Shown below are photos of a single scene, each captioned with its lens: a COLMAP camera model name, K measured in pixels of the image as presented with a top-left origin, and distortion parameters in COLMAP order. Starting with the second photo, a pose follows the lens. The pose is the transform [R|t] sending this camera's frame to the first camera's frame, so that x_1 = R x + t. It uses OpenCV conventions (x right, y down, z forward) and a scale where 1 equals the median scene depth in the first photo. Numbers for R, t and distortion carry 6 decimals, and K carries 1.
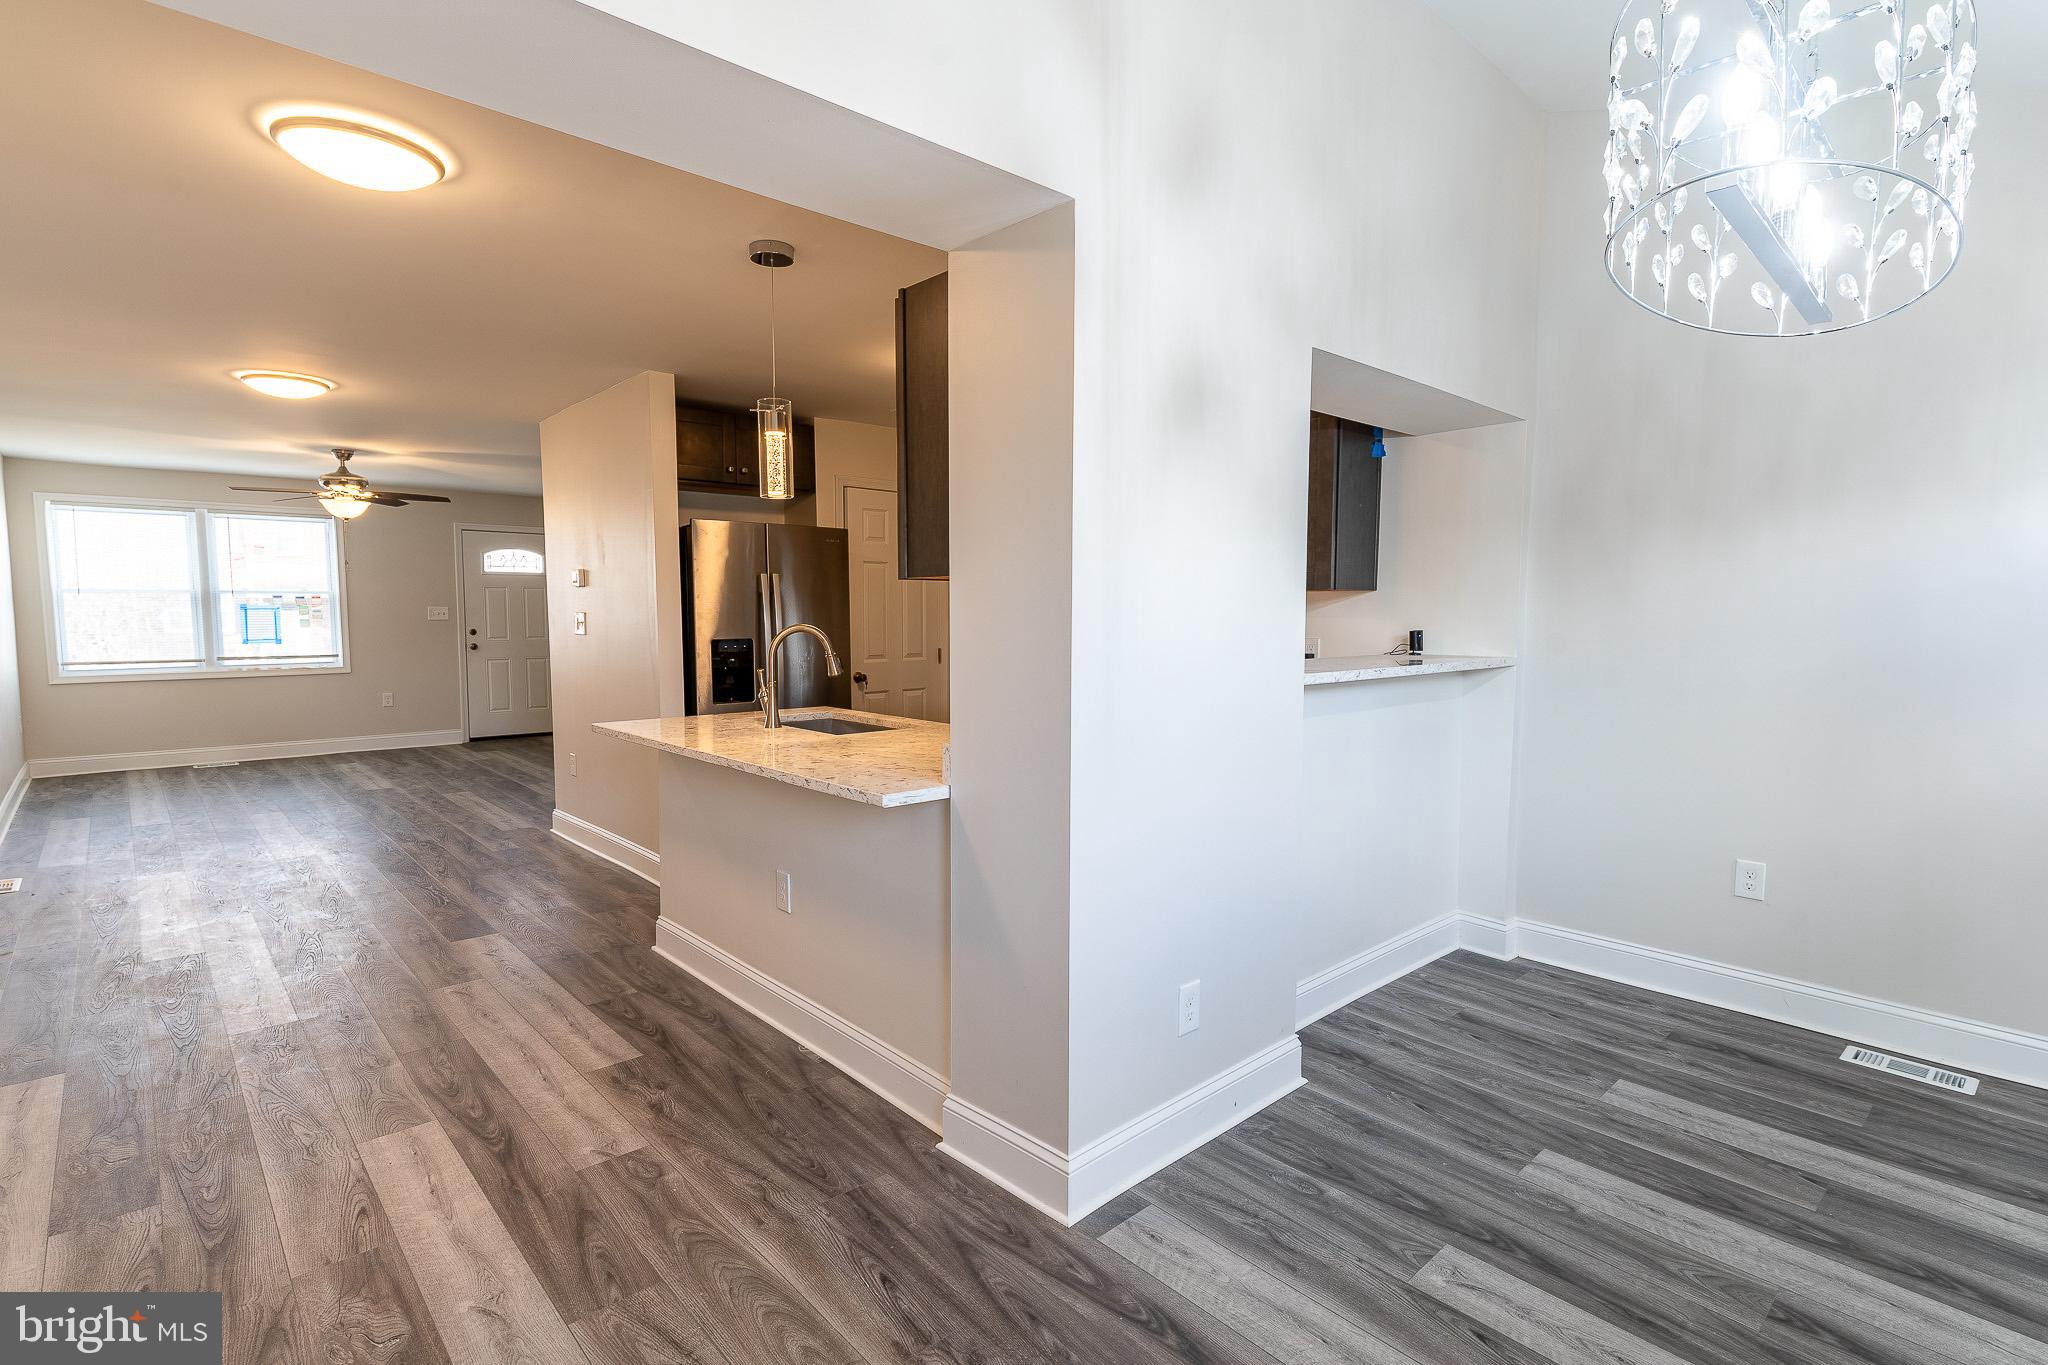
lens RADIAL K [[984.1, 0, 1024.0], [0, 984.1, 682.5], [0, 0, 1]] dist [0.003630, 0.000227]
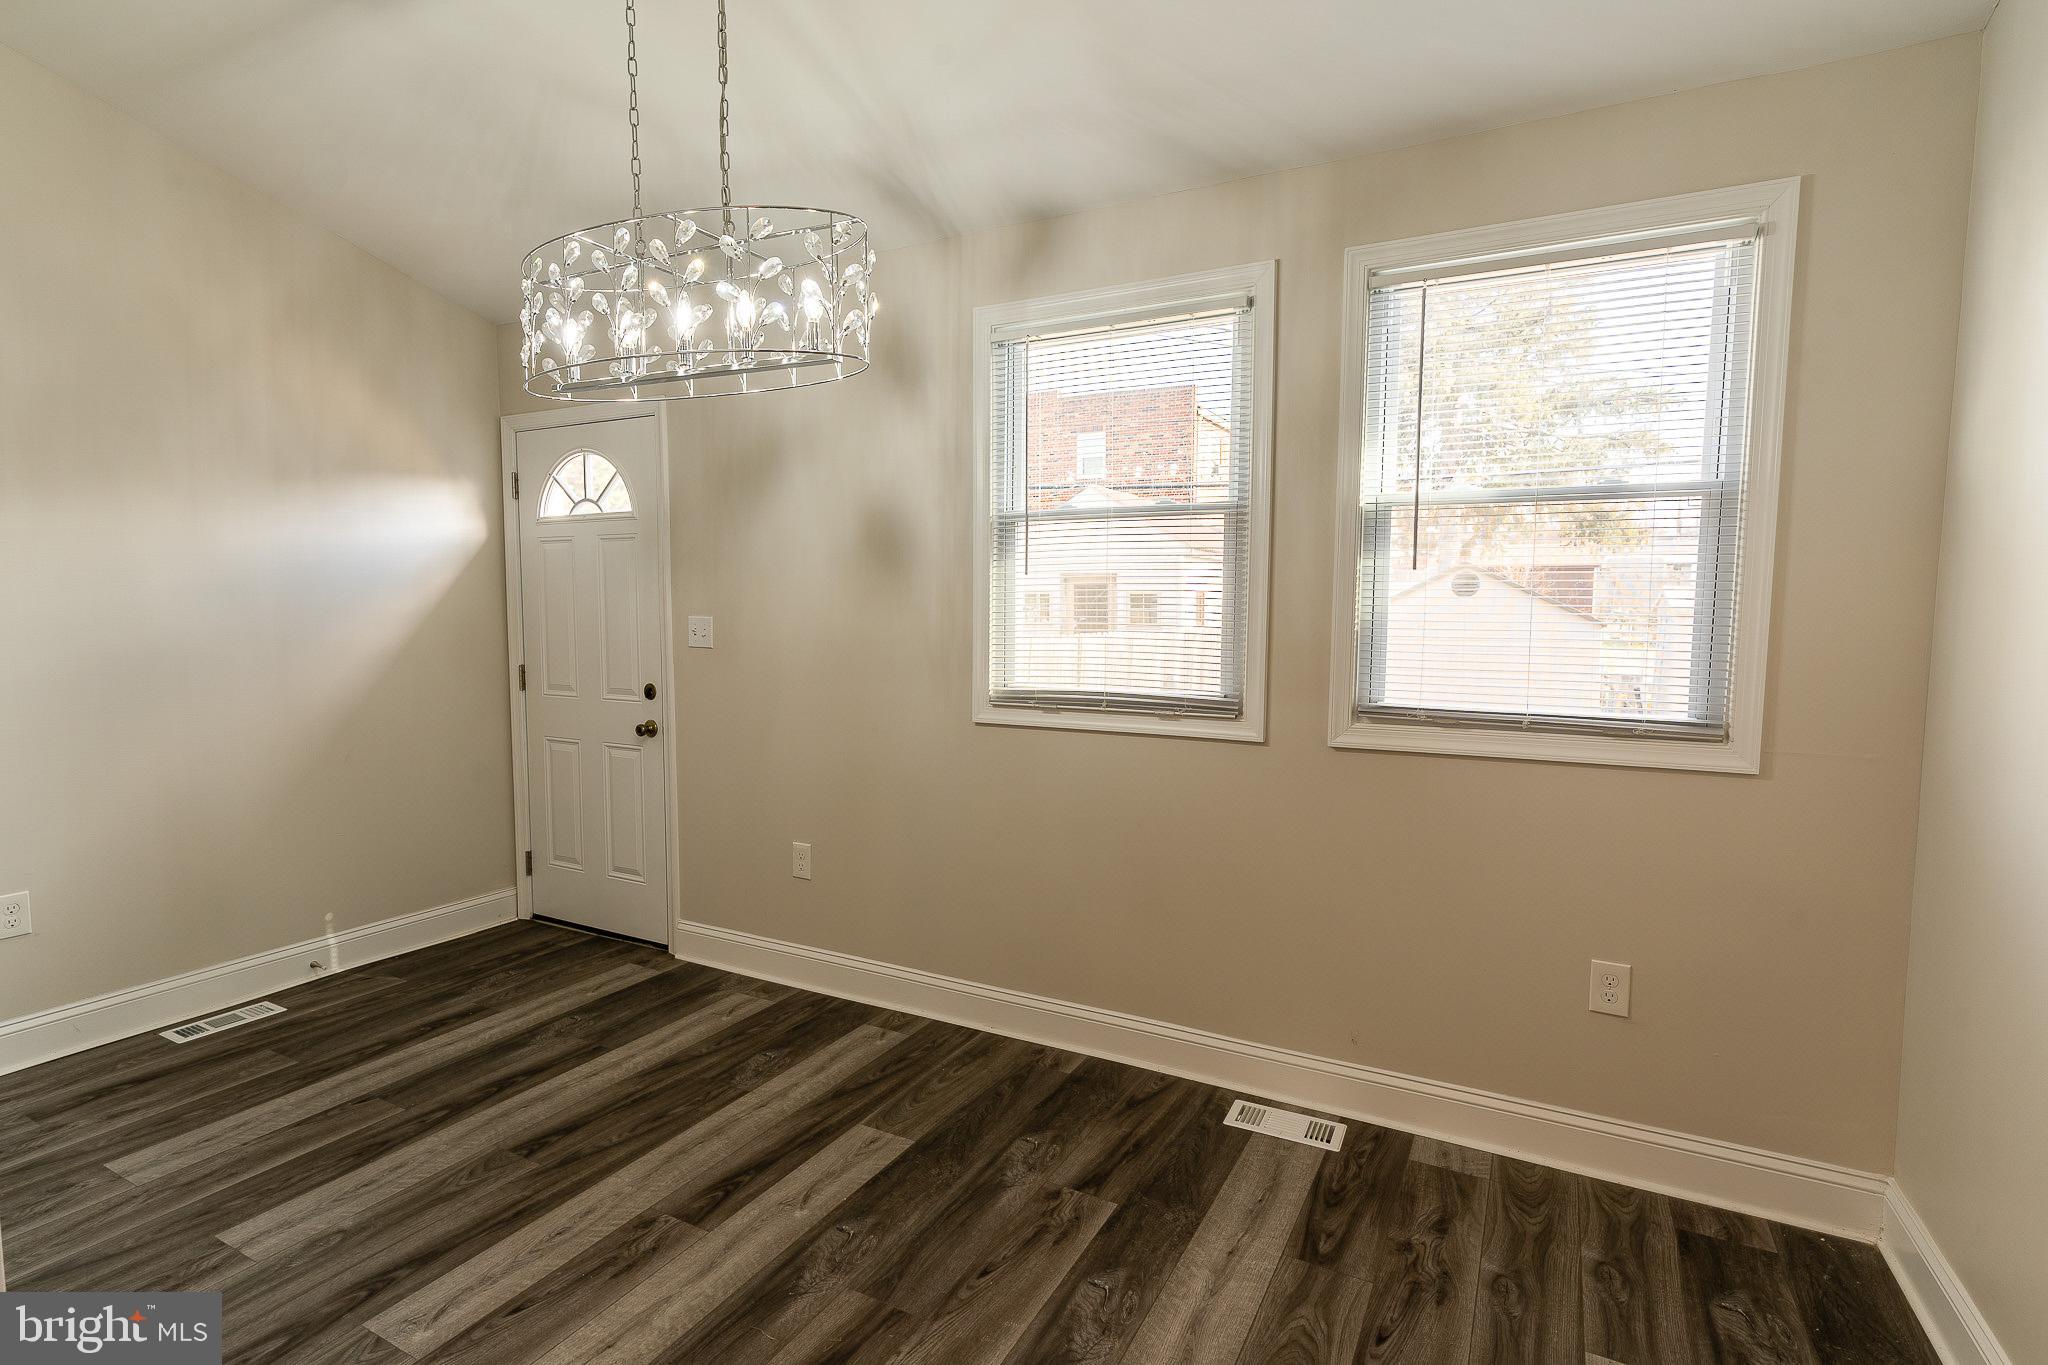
lens RADIAL K [[1010.3, 0, 1024.0], [0, 1010.3, 682.5], [0, 0, 1]] dist [0.015939, 0.000121]
pose [[-0.329977, -0.078613, 0.940710, -0.510683], [0.070681, 0.991672, 0.107665, -0.042151], [-0.941339, 0.102017, -0.321672, 0.617101]]
